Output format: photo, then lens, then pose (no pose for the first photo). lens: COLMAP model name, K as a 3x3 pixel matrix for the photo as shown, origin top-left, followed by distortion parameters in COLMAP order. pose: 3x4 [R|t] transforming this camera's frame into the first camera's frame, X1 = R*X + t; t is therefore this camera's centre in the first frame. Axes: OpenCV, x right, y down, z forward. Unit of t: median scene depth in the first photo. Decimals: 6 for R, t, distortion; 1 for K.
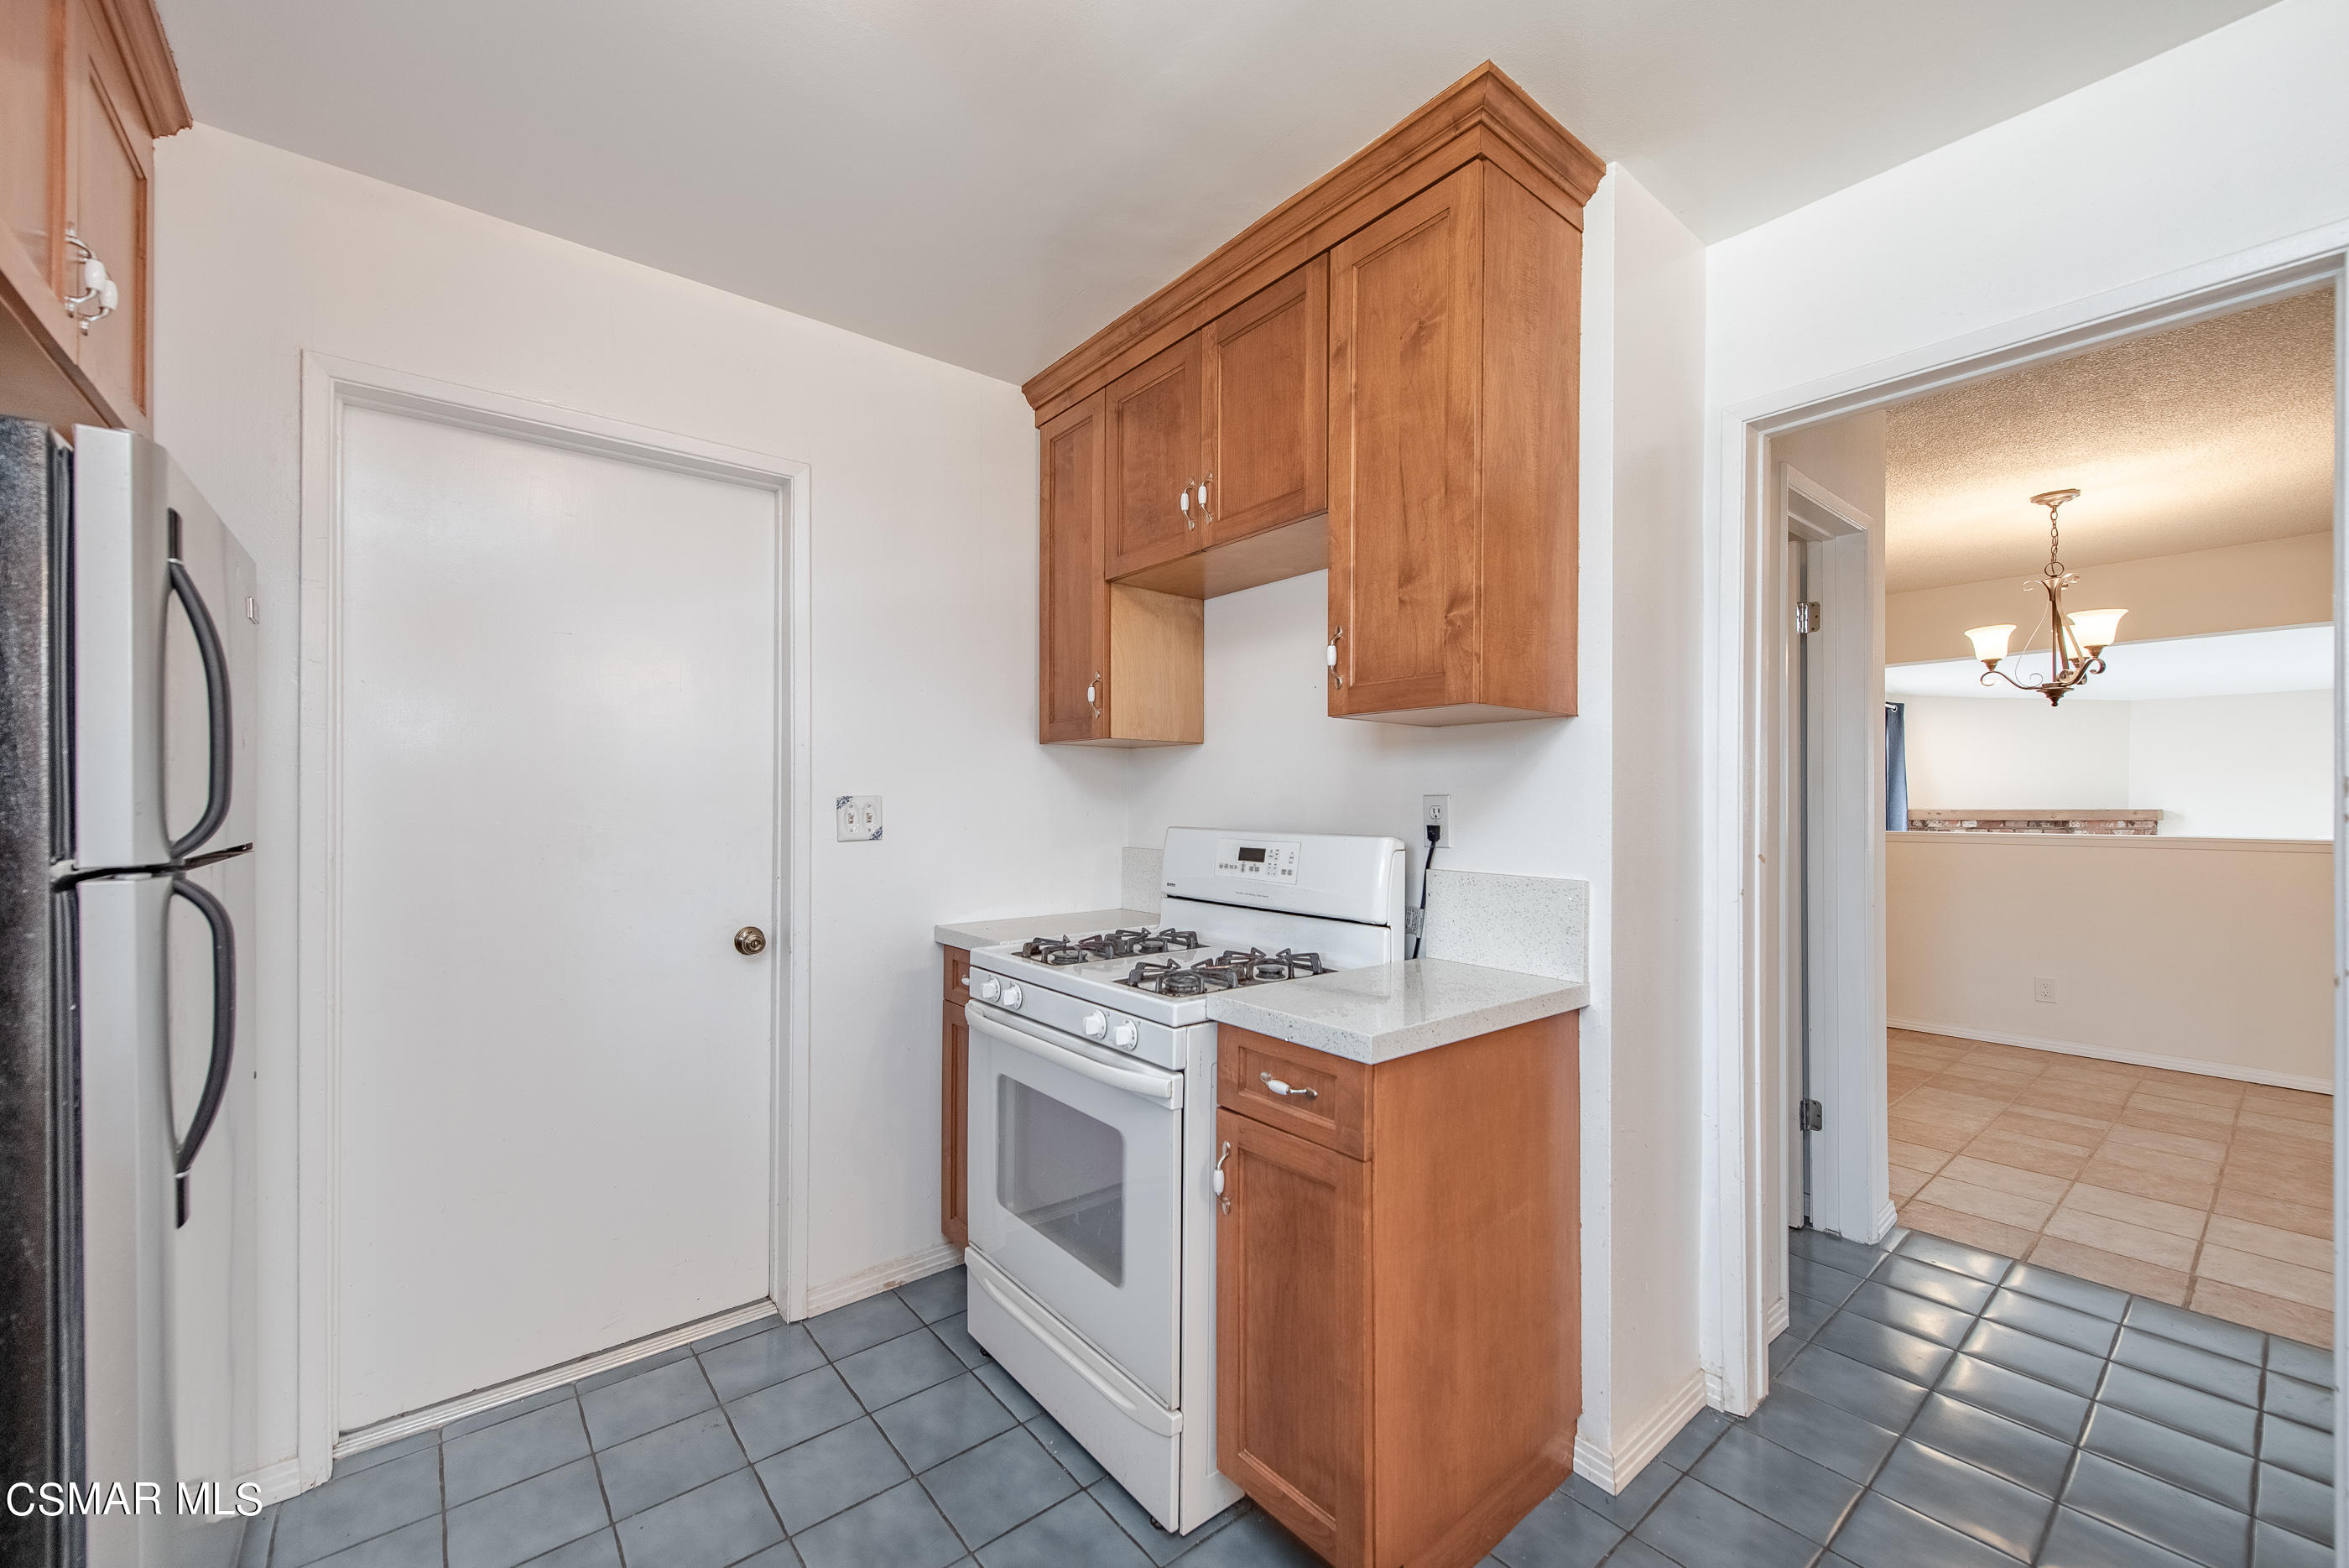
lens RADIAL K [[924.2, 0, 1169.7], [0, 924.2, 798.4], [0, 0, 1]] dist [0.003412, -0.002658]
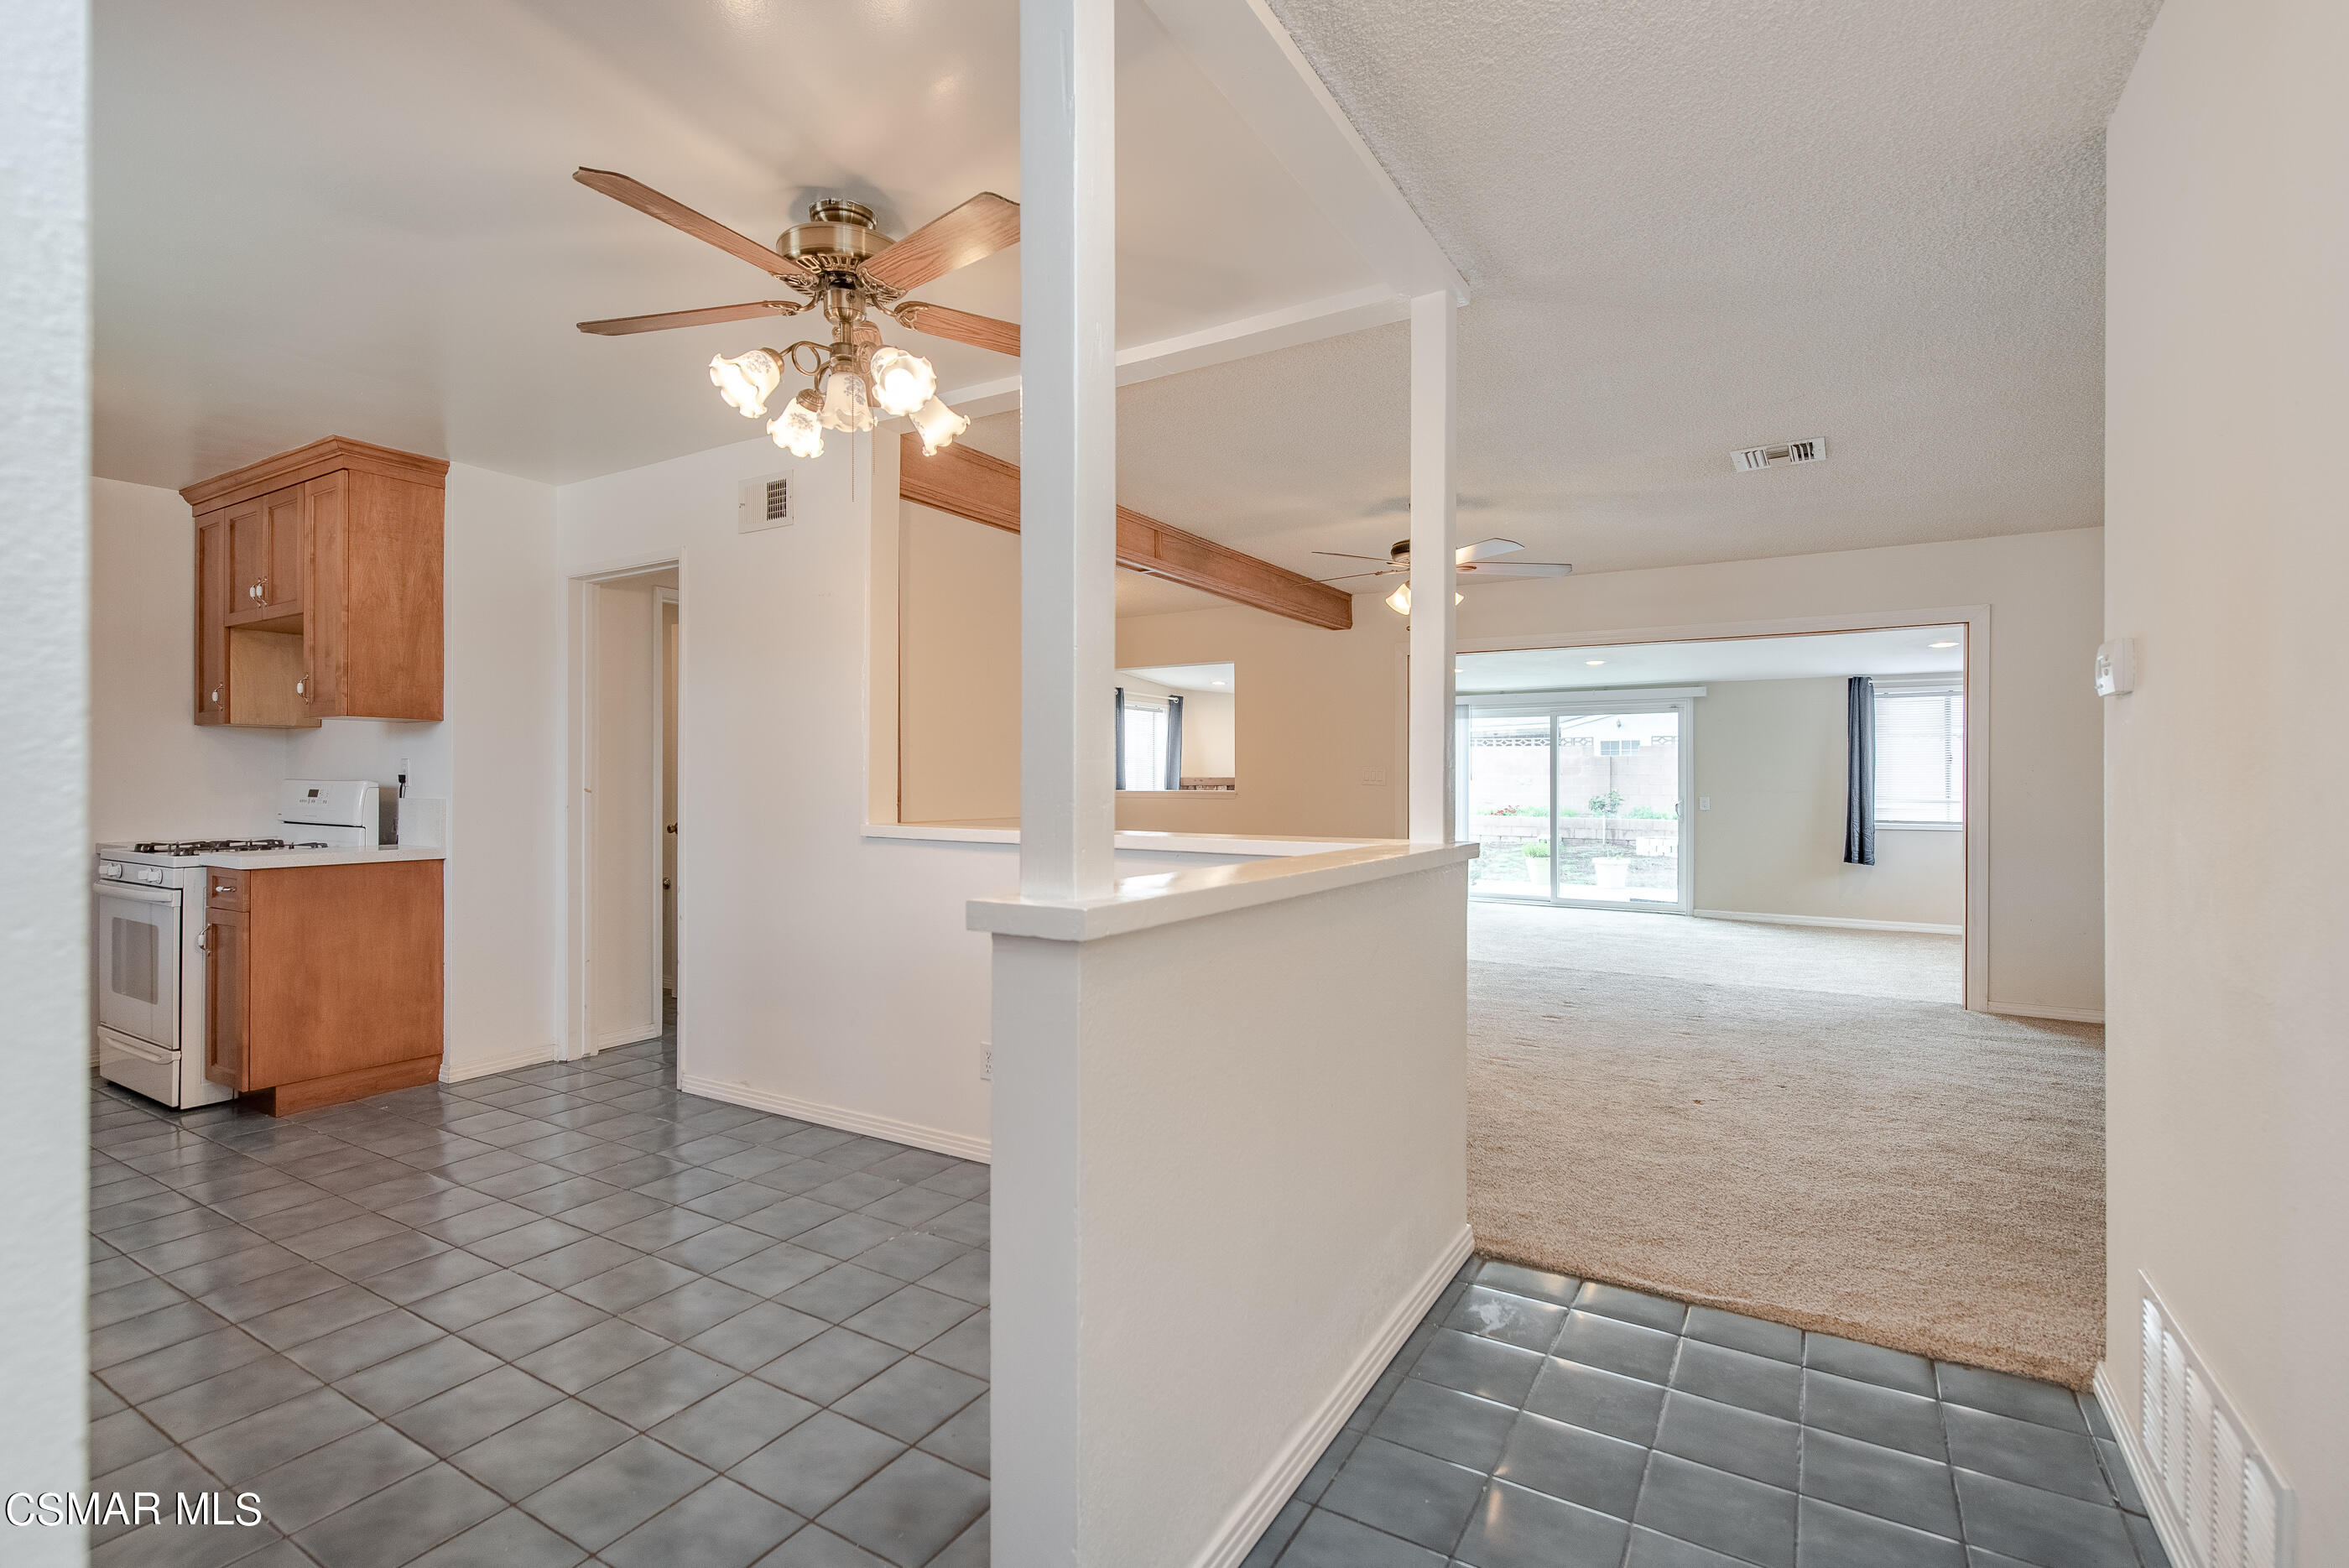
lens RADIAL K [[1076.4, 0, 1195.7], [0, 1076.4, 776.8], [0, 0, 1]] dist [-0.001174, -0.001729]
pose [[0.935120, -0.001330, 0.354328, 0.914097], [-0.000005, 0.999993, 0.003769, 0.022346], [-0.354330, -0.003526, 0.935114, -1.464483]]
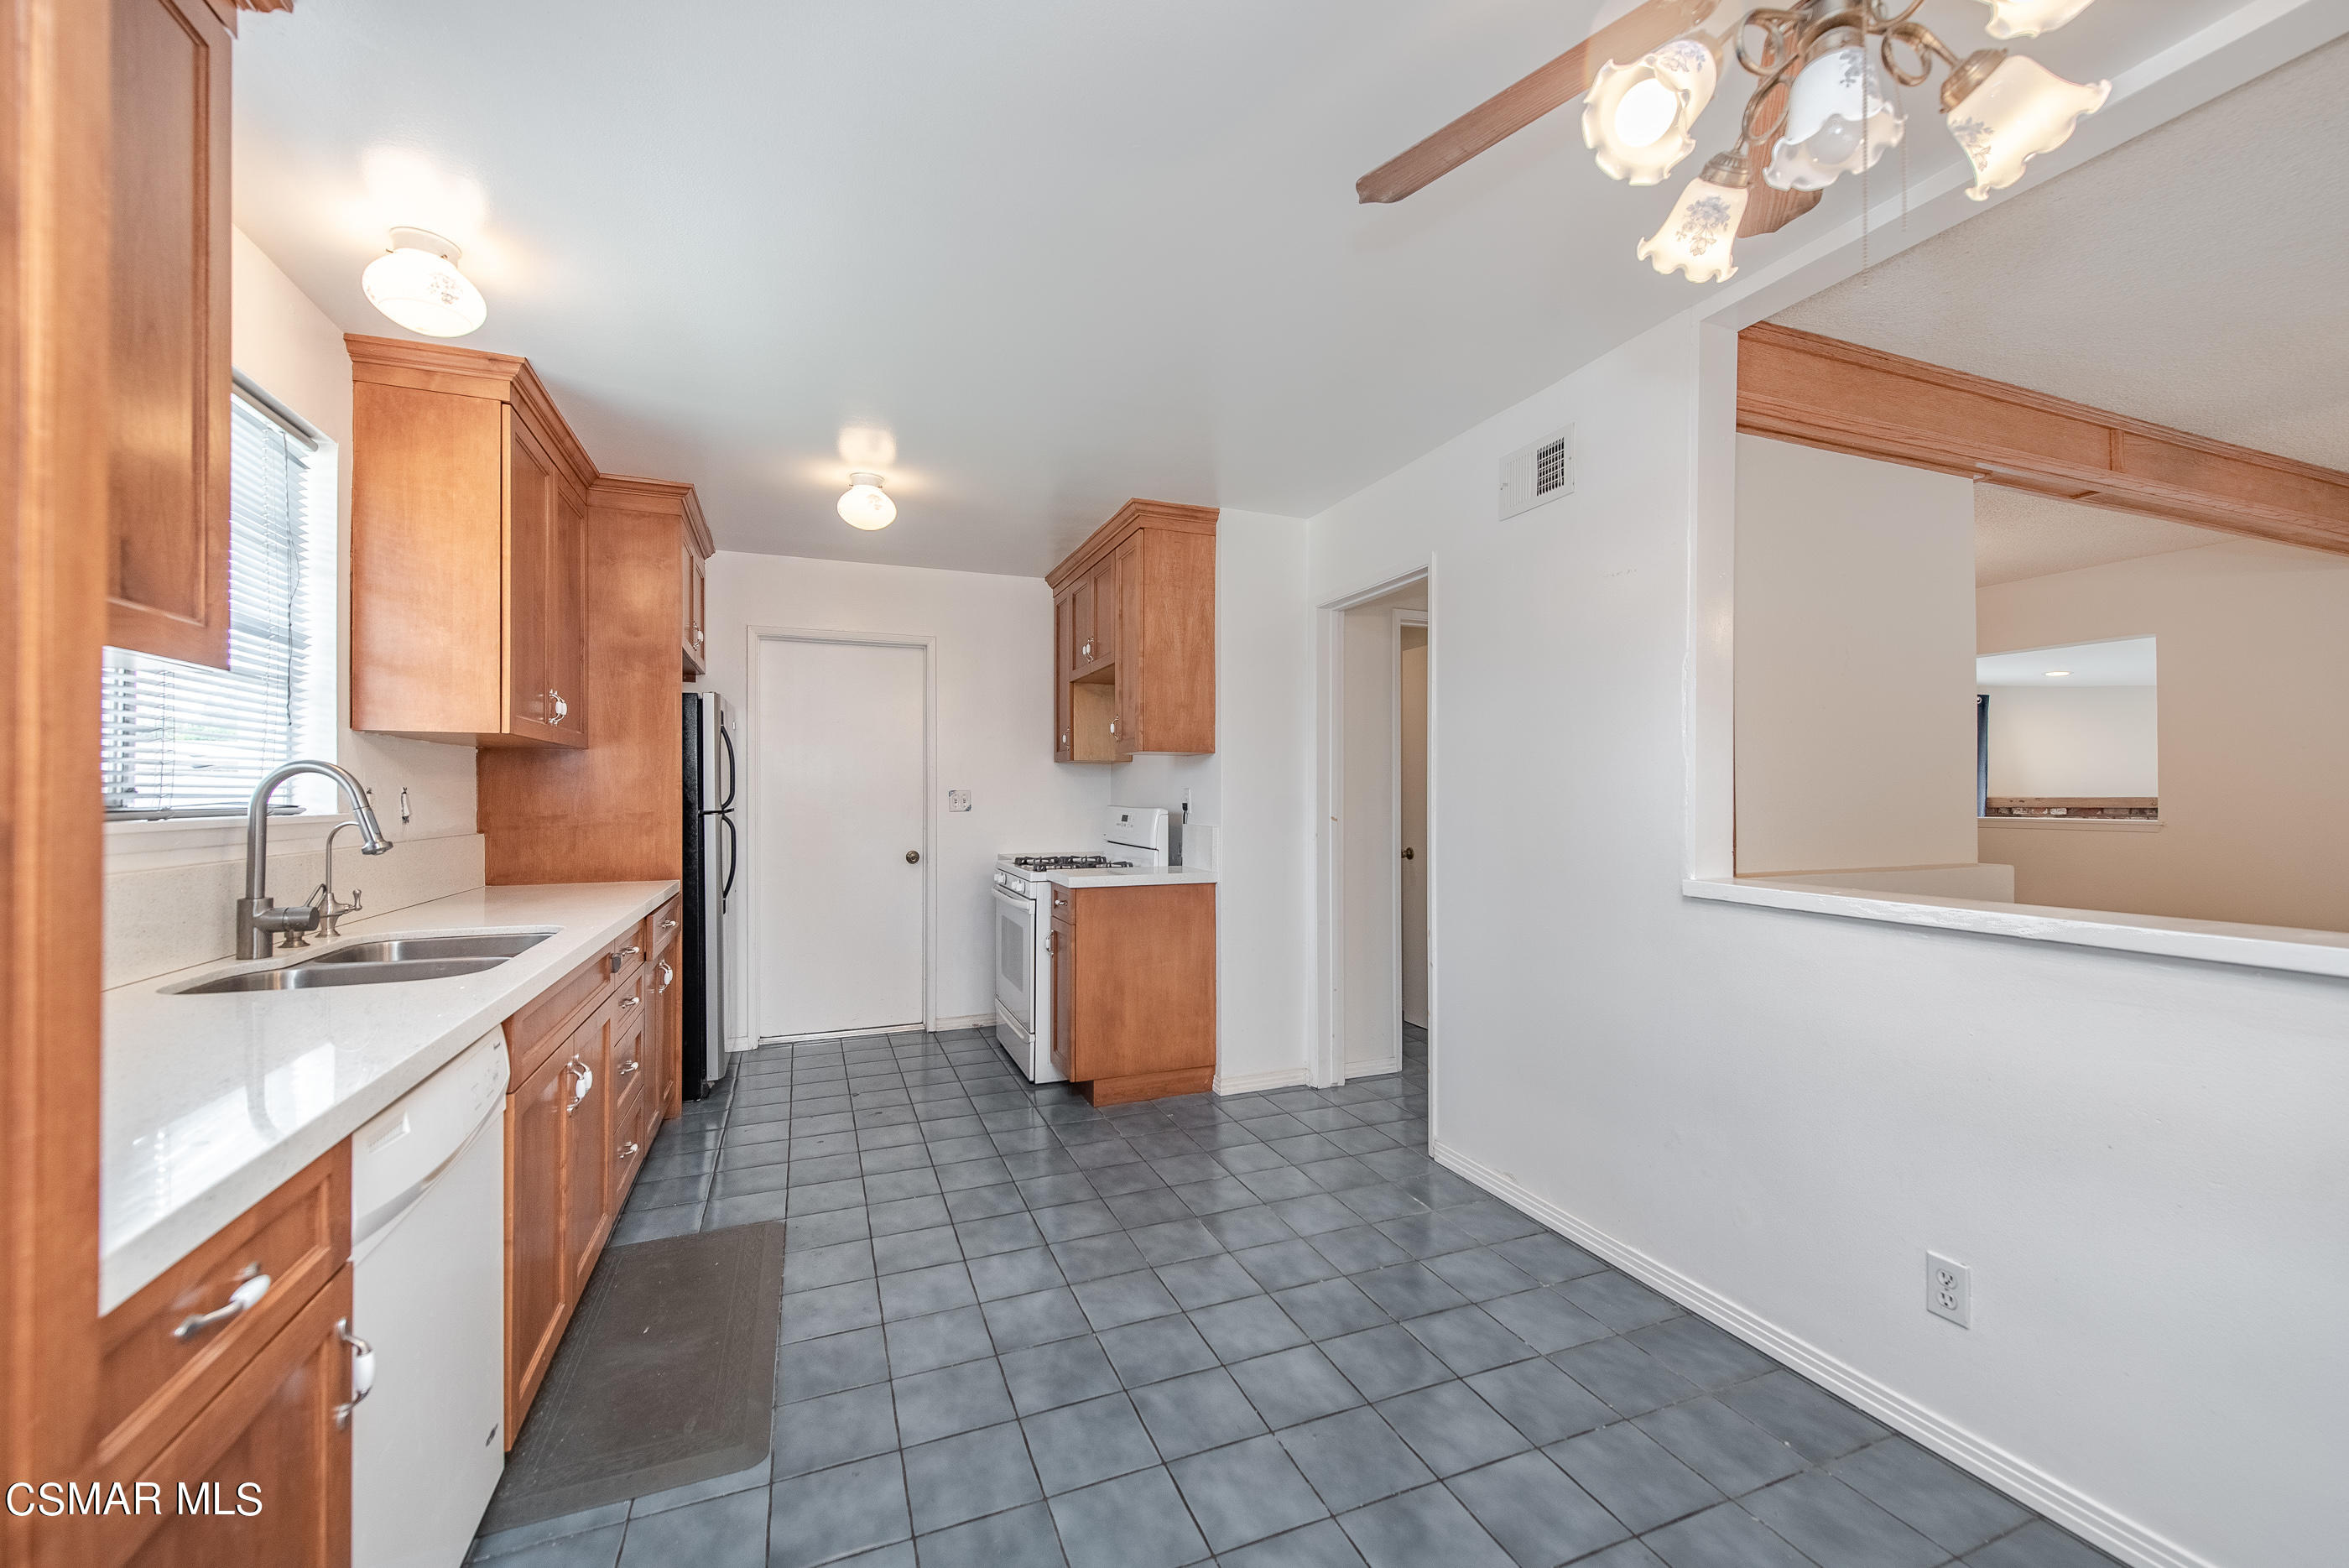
lens RADIAL K [[924.2, 0, 1165.7], [0, 924.2, 791.3], [0, 0, 1]] dist [0.003412, -0.002658]
pose [[0.952328, -0.004518, -0.305041, 0.785654], [0.005027, 0.999987, 0.000882, 0.000465], [0.305033, -0.002374, 0.952339, -0.900686]]
